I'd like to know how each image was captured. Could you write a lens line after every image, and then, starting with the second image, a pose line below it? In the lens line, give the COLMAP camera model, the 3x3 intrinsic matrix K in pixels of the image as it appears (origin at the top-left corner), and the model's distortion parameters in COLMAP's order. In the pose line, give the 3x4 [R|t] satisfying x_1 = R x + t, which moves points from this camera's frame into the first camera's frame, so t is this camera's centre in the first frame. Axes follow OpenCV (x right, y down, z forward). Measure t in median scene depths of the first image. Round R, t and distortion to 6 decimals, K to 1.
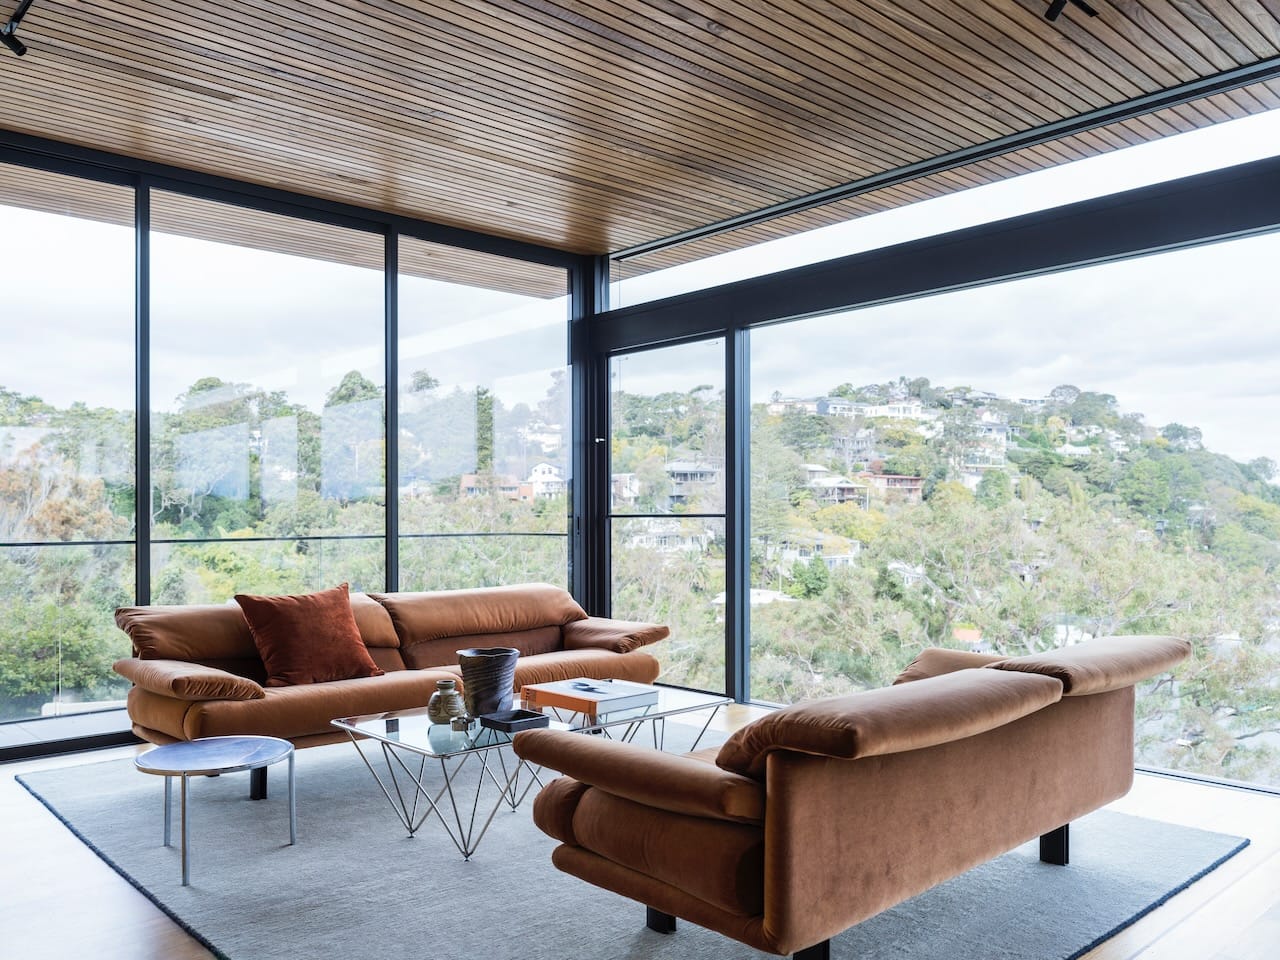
lens RADIAL K [[1000.8, 0, 639.9], [0, 1000.8, 516.4], [0, 0, 1]] dist [-0.009463, 0.008453]
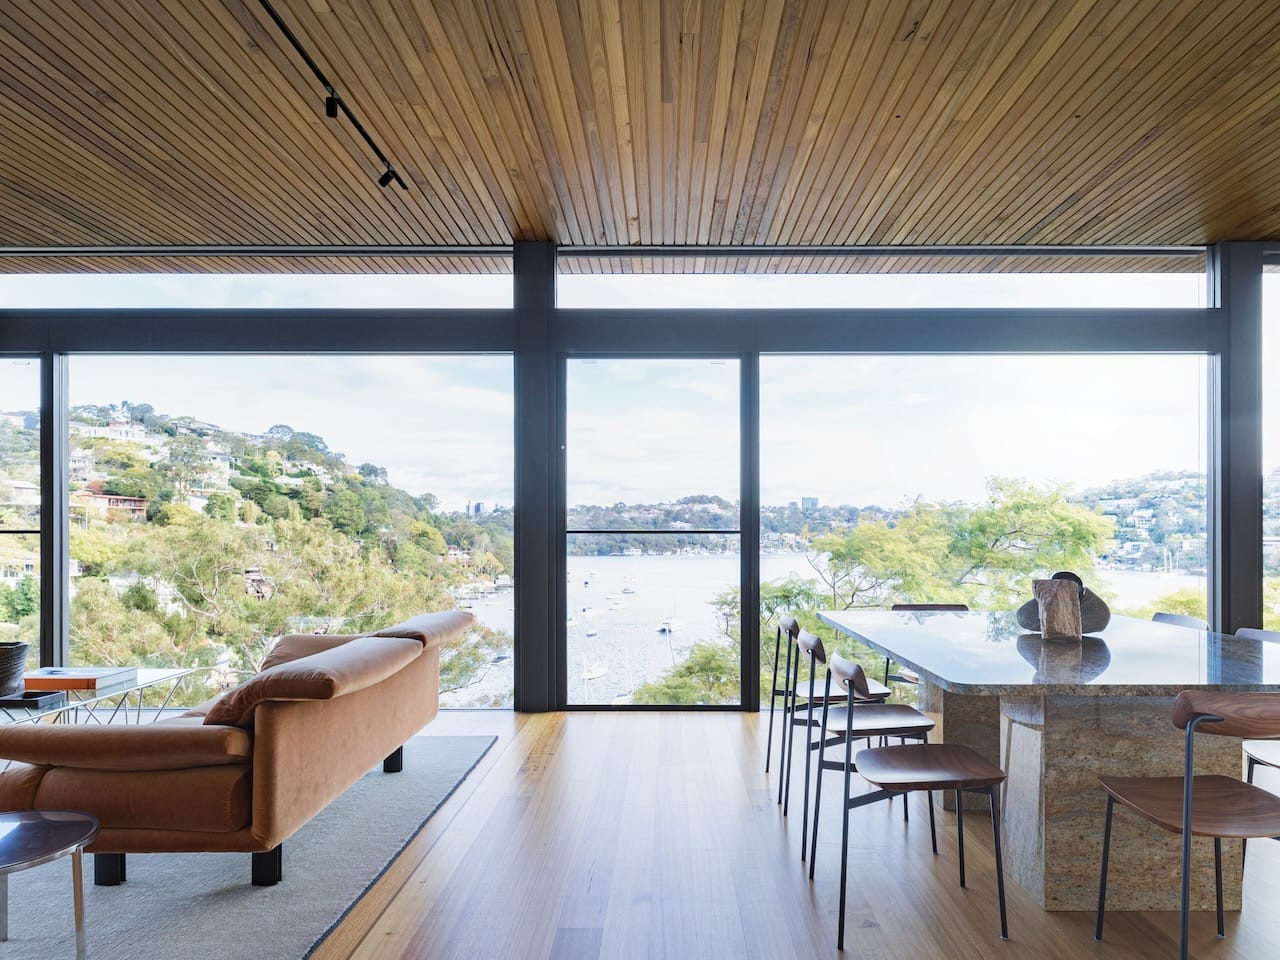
lens RADIAL K [[1000.8, 0, 639.9], [0, 1000.8, 516.4], [0, 0, 1]] dist [-0.009463, 0.008453]
pose [[0.662686, 0.021852, 0.748579, -0.179532], [-0.004397, 0.999670, -0.025290, 0.004238], [-0.748885, 0.013468, 0.662563, -0.096093]]
